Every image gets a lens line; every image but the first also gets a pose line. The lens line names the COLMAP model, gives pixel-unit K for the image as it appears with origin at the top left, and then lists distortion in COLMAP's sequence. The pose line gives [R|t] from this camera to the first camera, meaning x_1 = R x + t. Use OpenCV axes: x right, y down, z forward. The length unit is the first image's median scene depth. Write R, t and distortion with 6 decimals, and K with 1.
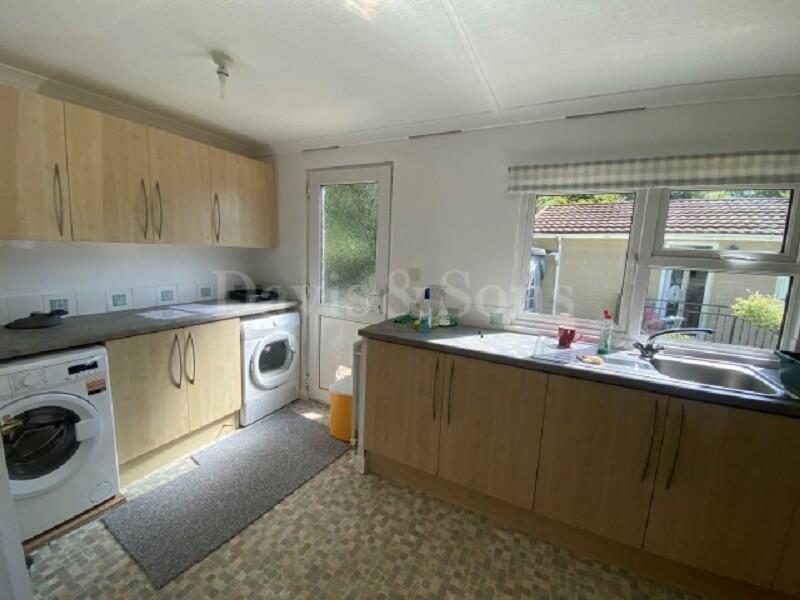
lens RADIAL K [[326.5, 0, 399.2], [0, 326.5, 301.2], [0, 0, 1]] dist [-0.012144, -0.002598]
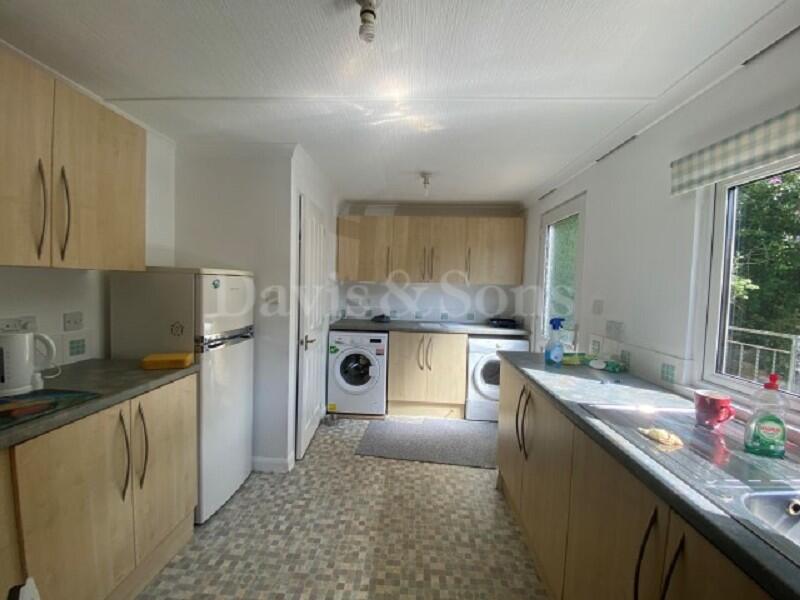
lens RADIAL K [[326.5, 0, 397.7], [0, 326.5, 299.2], [0, 0, 1]] dist [-0.012144, -0.002598]
pose [[0.402474, 0.012947, -0.915340, 0.871649], [-0.145471, 0.988099, -0.049988, 0.023191], [0.903799, 0.153274, 0.399568, 0.223437]]
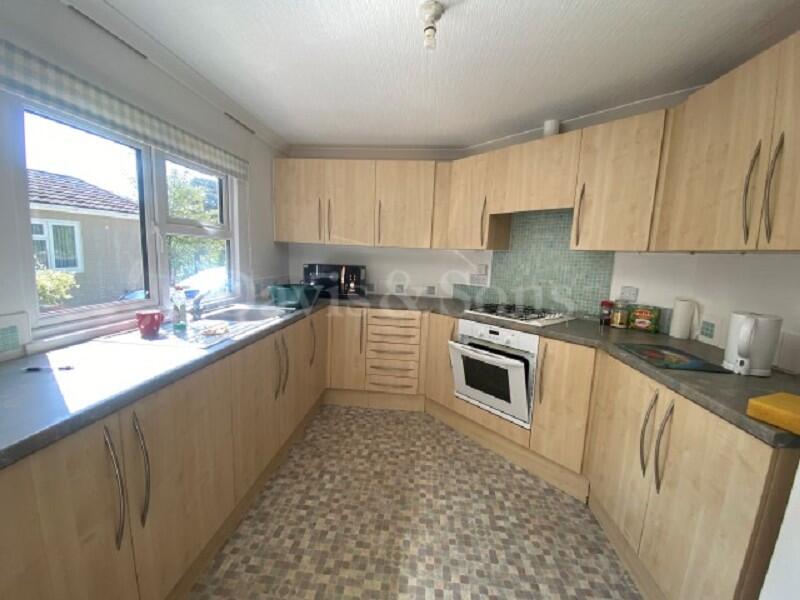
lens RADIAL K [[319.1, 0, 400.1], [0, 319.1, 300.0], [0, 0, 1]] dist [-0.008832, -0.006466]
pose [[-0.367877, -0.187108, 0.910855, -0.936607], [0.080801, 0.969409, 0.231771, -0.137797], [-0.926357, 0.158861, -0.341504, 0.977019]]
